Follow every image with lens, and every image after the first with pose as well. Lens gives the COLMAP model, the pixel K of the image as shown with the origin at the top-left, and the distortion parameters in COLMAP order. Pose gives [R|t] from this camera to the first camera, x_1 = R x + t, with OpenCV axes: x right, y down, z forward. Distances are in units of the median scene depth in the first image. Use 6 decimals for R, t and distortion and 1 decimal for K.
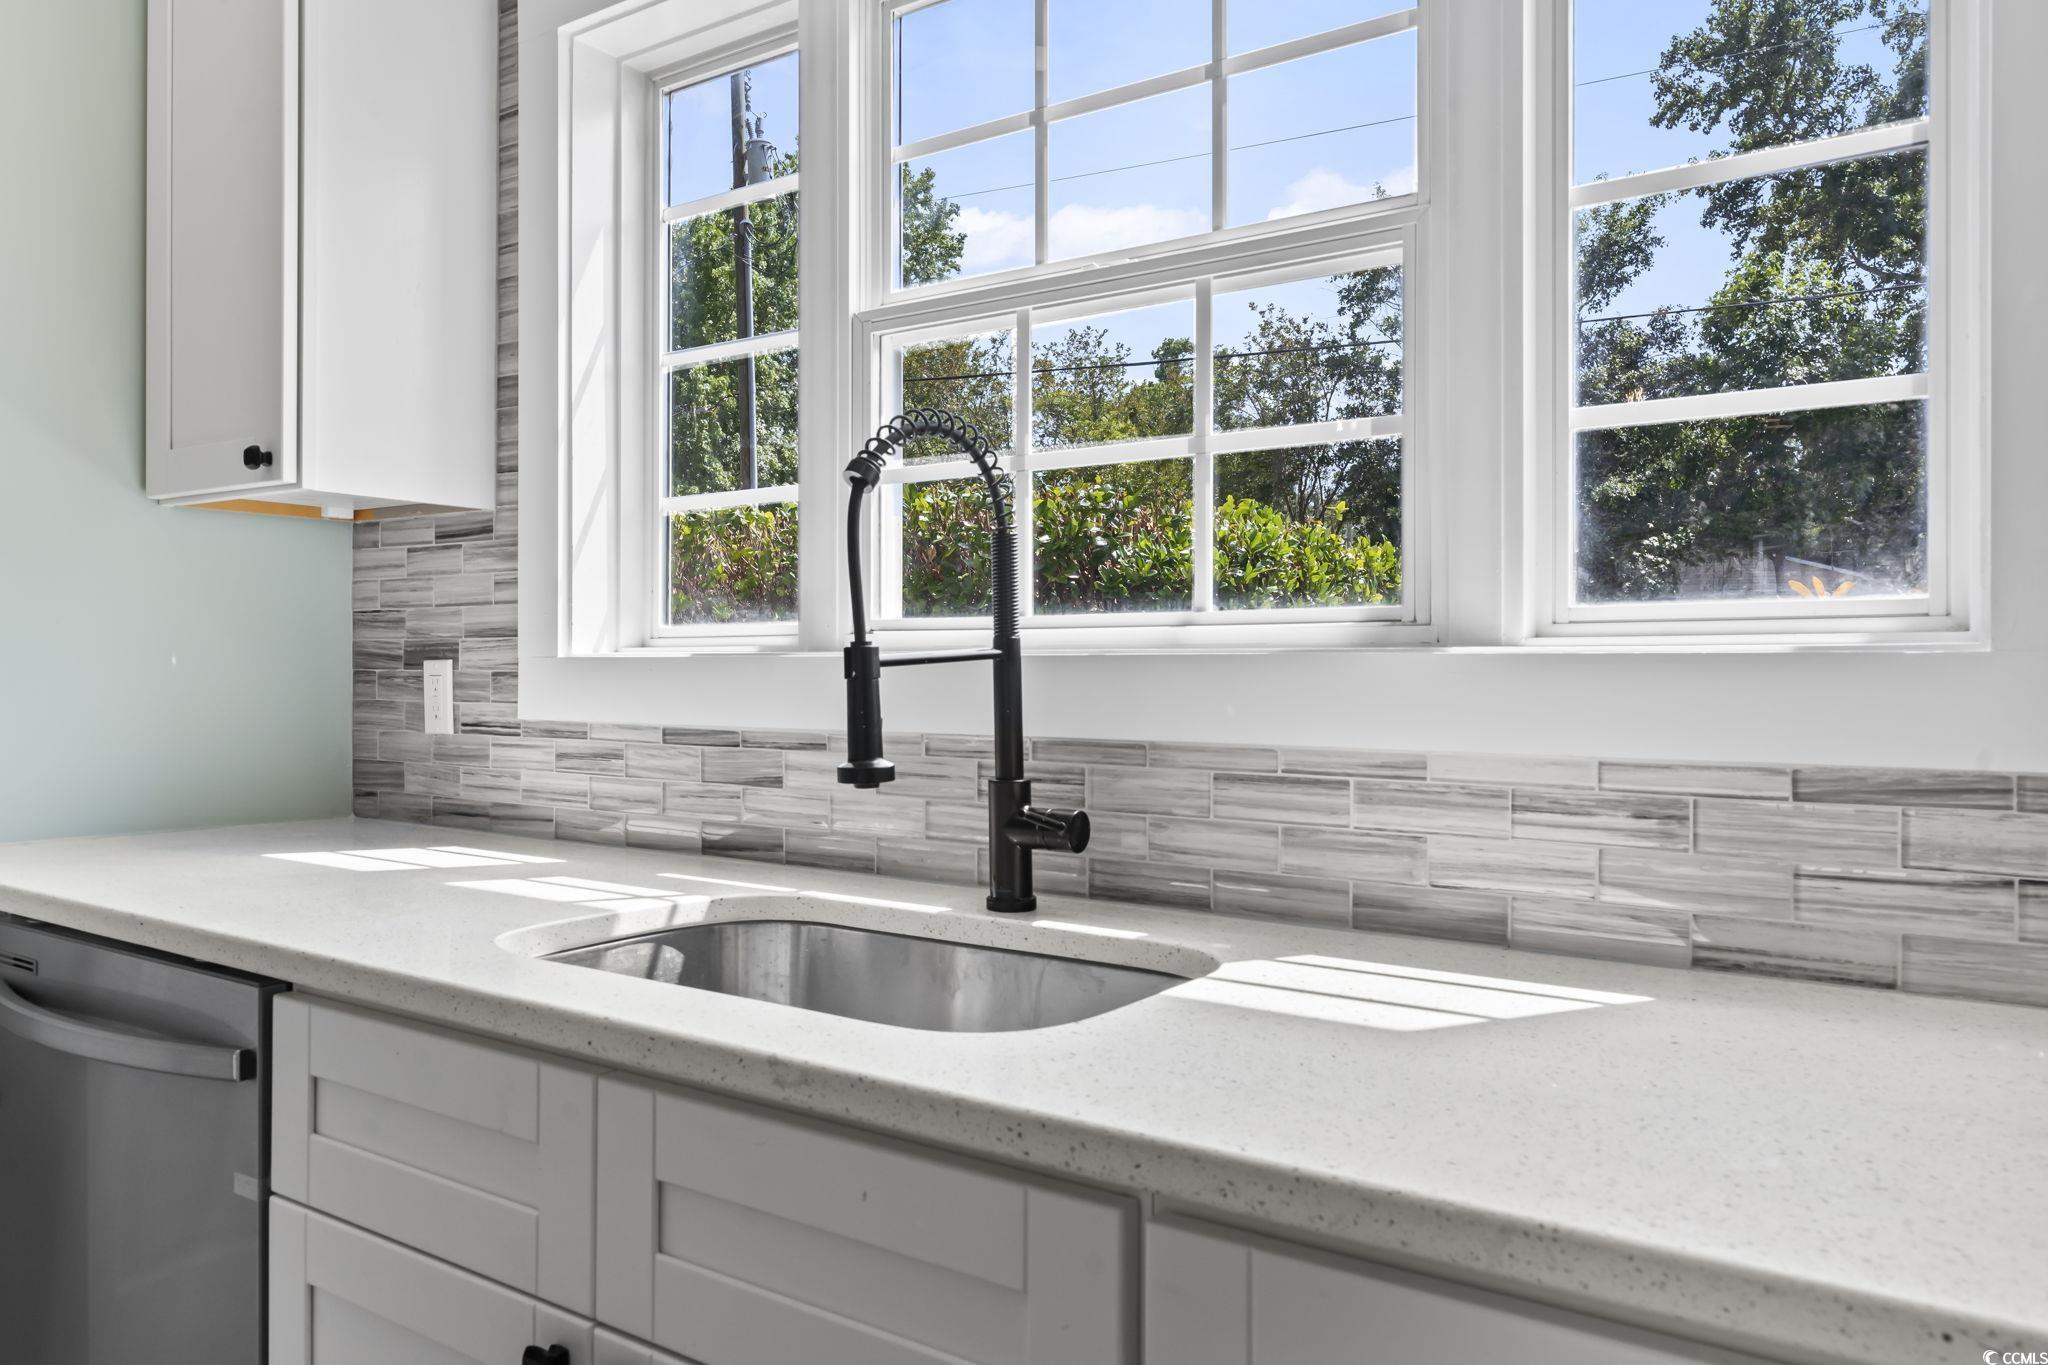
lens RADIAL K [[1436.2, 0, 1015.2], [0, 1436.2, 676.8], [0, 0, 1]] dist [-0.007196, -0.000096]
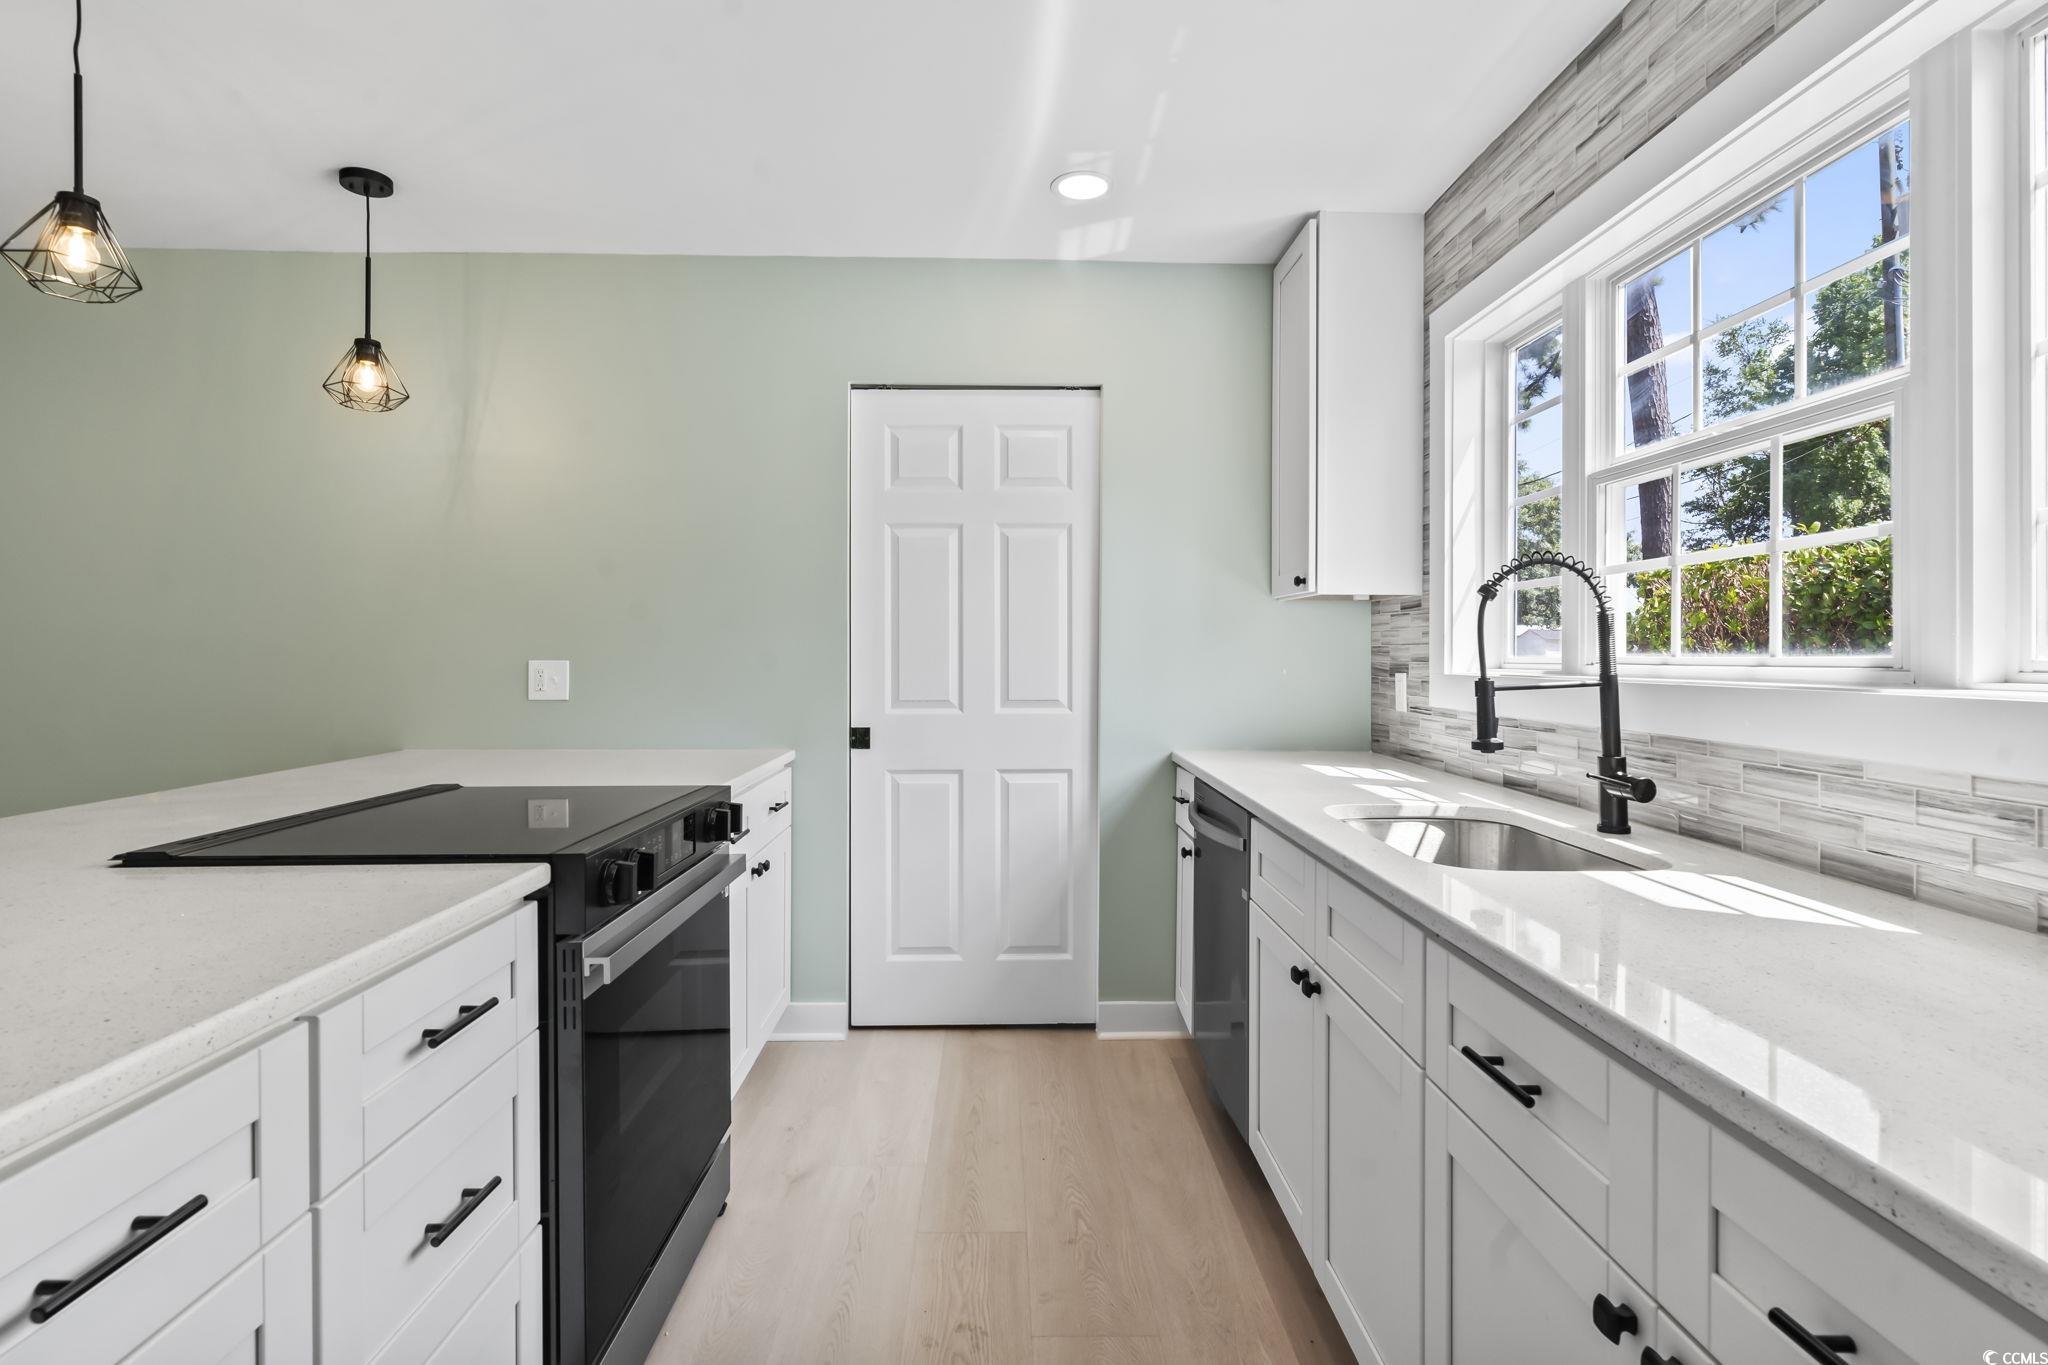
lens RADIAL K [[978.6, 0, 1009.6], [0, 978.6, 651.2], [0, 0, 1]] dist [0.001589, 0.000578]
pose [[0.576384, -0.003244, -0.817173, 0.528503], [-0.005600, 0.999953, -0.007920, -0.040031], [0.817160, 0.009141, 0.576339, -0.260926]]
